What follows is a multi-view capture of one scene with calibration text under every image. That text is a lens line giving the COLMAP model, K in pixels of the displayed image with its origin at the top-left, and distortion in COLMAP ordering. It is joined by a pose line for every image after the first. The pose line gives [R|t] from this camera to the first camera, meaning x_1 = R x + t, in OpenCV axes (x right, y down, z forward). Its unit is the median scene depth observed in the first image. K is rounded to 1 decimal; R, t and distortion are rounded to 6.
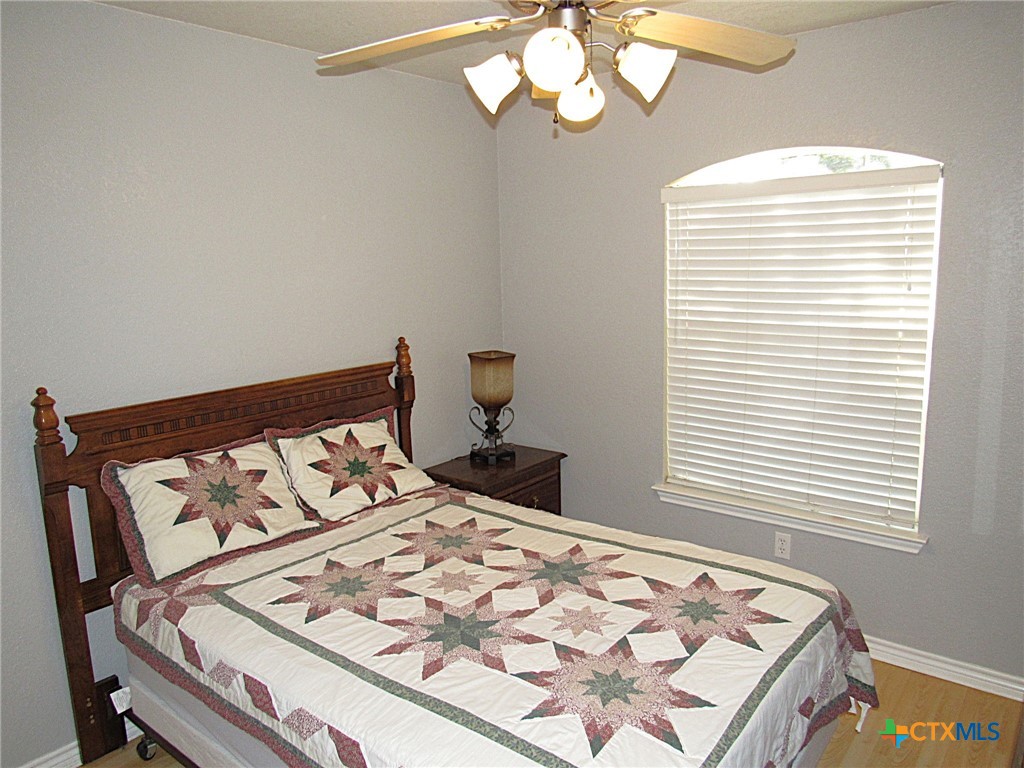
lens RADIAL K [[730.6, 0, 513.4], [0, 730.6, 385.1], [0, 0, 1]] dist [-0.030805, 0.005644]
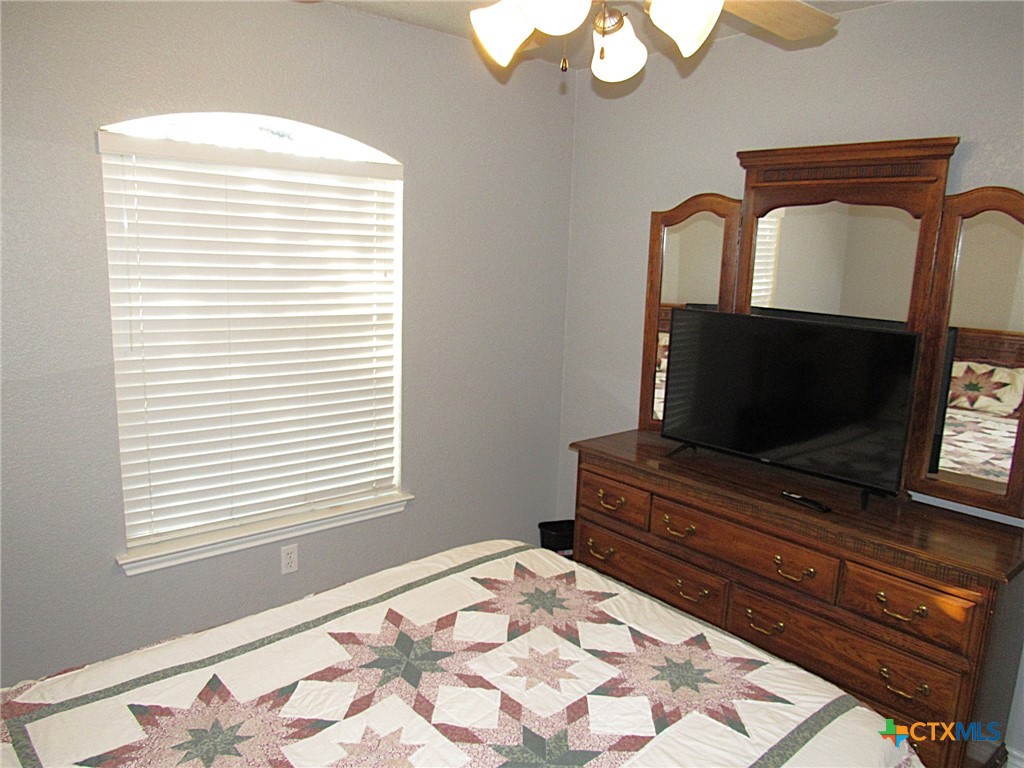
lens RADIAL K [[730.6, 0, 513.4], [0, 730.6, 385.1], [0, 0, 1]] dist [-0.030805, 0.005644]
pose [[0.159992, -0.147739, 0.976000, -0.538397], [0.129335, 0.983350, 0.127650, -0.089460], [-0.978609, 0.105808, 0.176436, 0.658377]]
